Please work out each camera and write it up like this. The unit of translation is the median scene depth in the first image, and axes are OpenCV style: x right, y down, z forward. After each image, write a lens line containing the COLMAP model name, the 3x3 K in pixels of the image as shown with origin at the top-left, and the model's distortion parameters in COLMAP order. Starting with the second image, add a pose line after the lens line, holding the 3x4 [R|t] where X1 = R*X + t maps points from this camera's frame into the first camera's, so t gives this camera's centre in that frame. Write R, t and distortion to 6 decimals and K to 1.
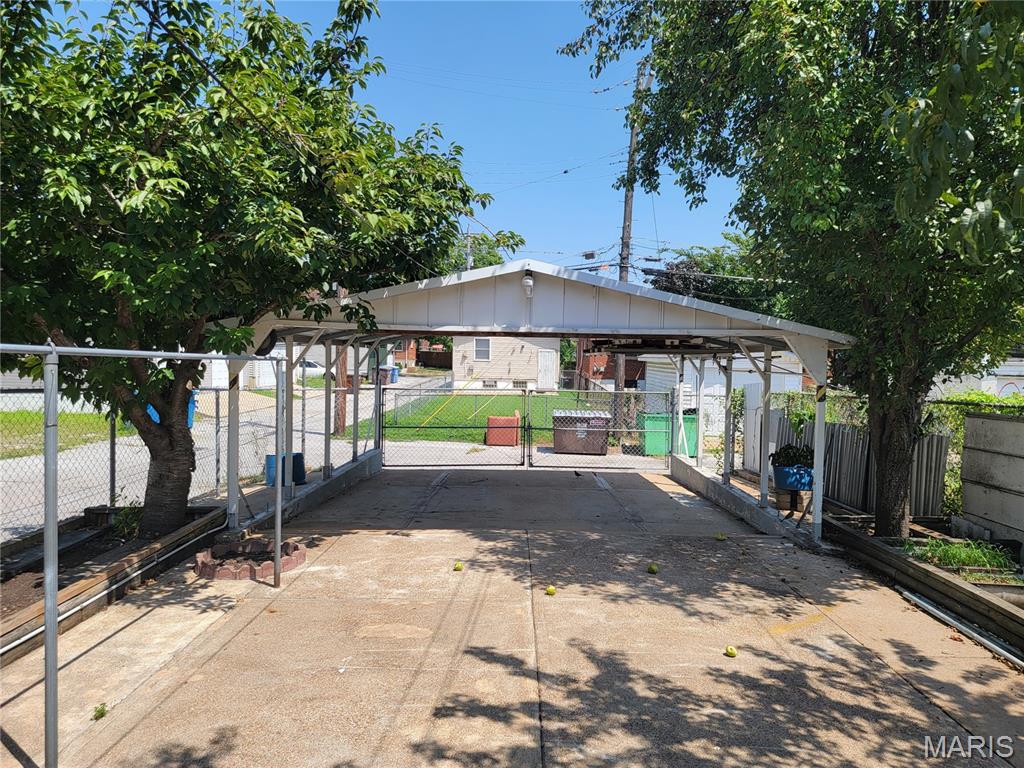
lens RADIAL K [[721.4, 0, 504.6], [0, 721.4, 375.3], [0, 0, 1]] dist [0.081563, -0.057029]
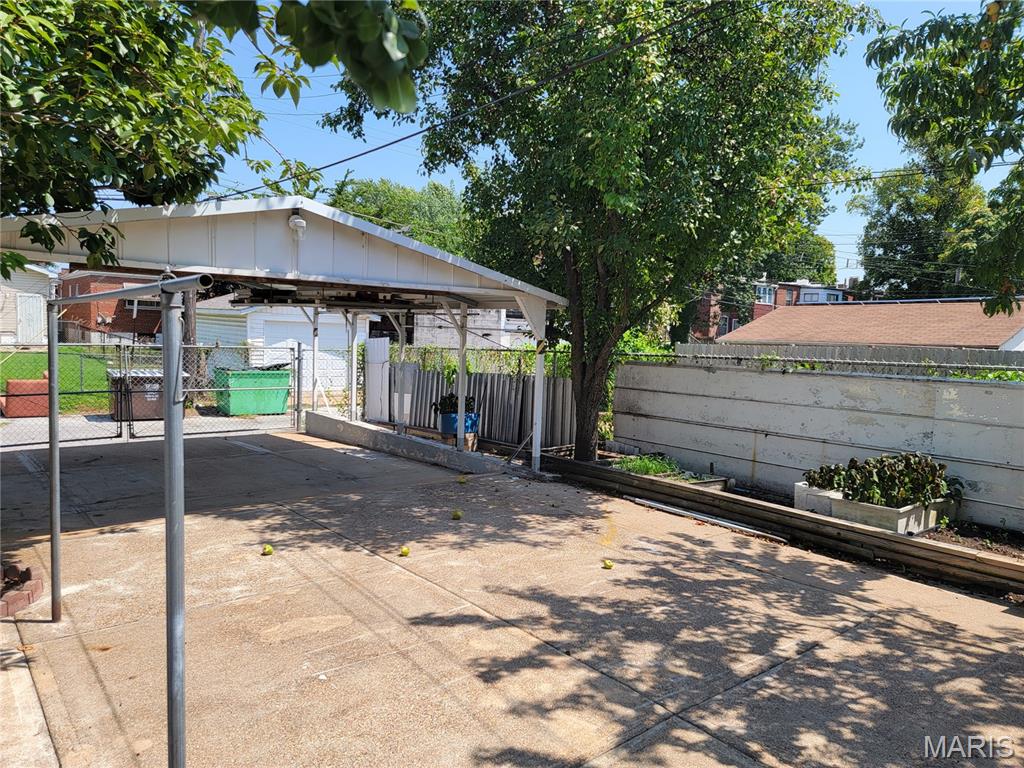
lens RADIAL K [[721.4, 0, 543.4], [0, 721.4, 374.9], [0, 0, 1]] dist [0.081563, -0.057029]
pose [[0.761737, -0.031766, 0.647107, -0.414272], [-0.008184, 0.998246, 0.058637, 0.002925], [-0.647834, -0.049962, 0.760141, 0.154706]]
